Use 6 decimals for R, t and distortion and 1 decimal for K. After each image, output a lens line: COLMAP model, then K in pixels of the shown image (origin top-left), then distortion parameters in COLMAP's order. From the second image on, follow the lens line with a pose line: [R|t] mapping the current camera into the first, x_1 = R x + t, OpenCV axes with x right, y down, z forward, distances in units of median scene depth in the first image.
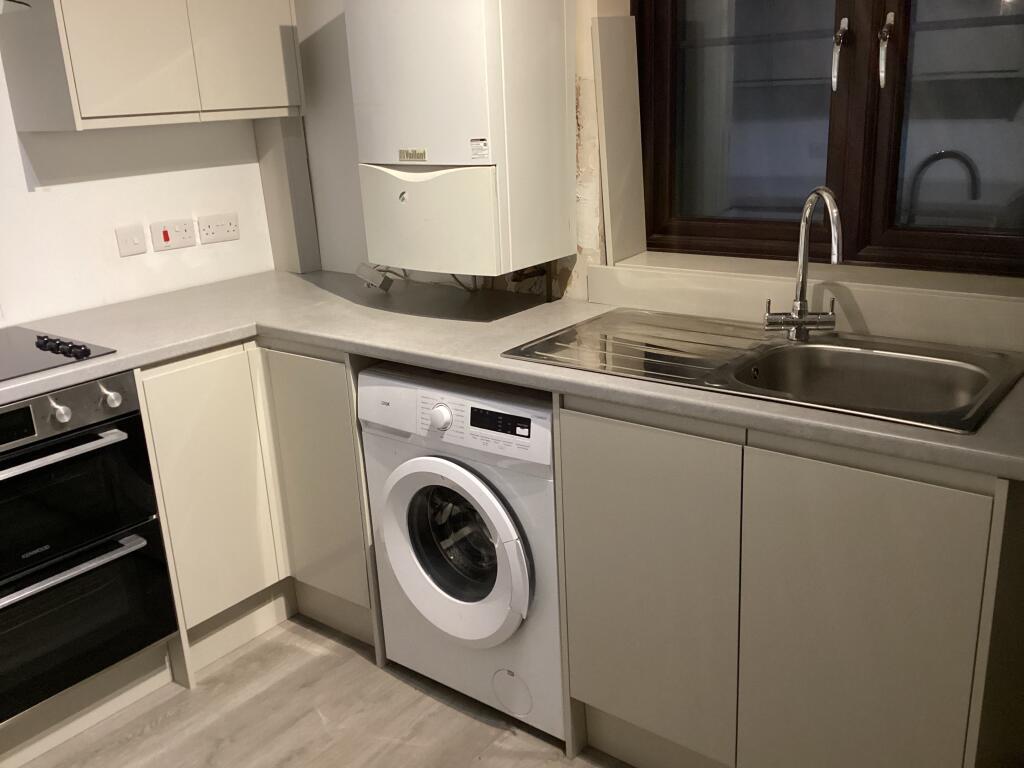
lens RADIAL K [[926.5, 0, 512.9], [0, 926.5, 385.7], [0, 0, 1]] dist [-0.007413, 0.006650]
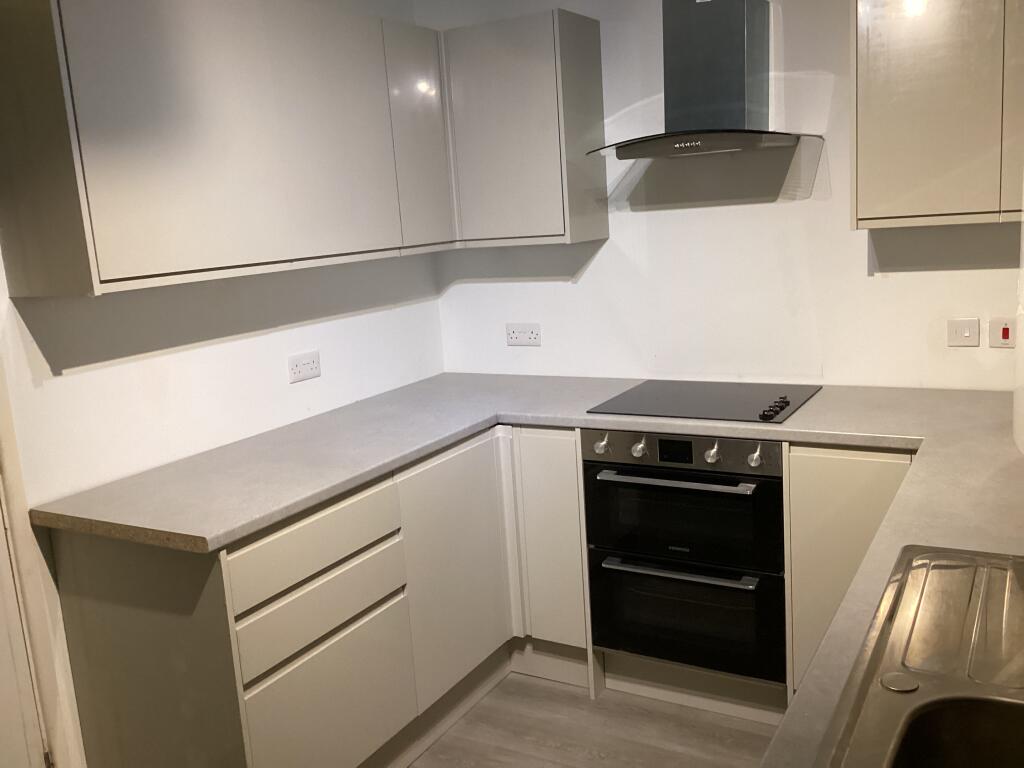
lens RADIAL K [[926.5, 0, 511.4], [0, 926.5, 381.8], [0, 0, 1]] dist [-0.007413, 0.006650]
pose [[0.130155, 0.214316, -0.968054, 0.606796], [-0.238806, 0.954392, 0.179184, -0.203482], [0.962305, 0.207856, 0.175399, 0.445373]]
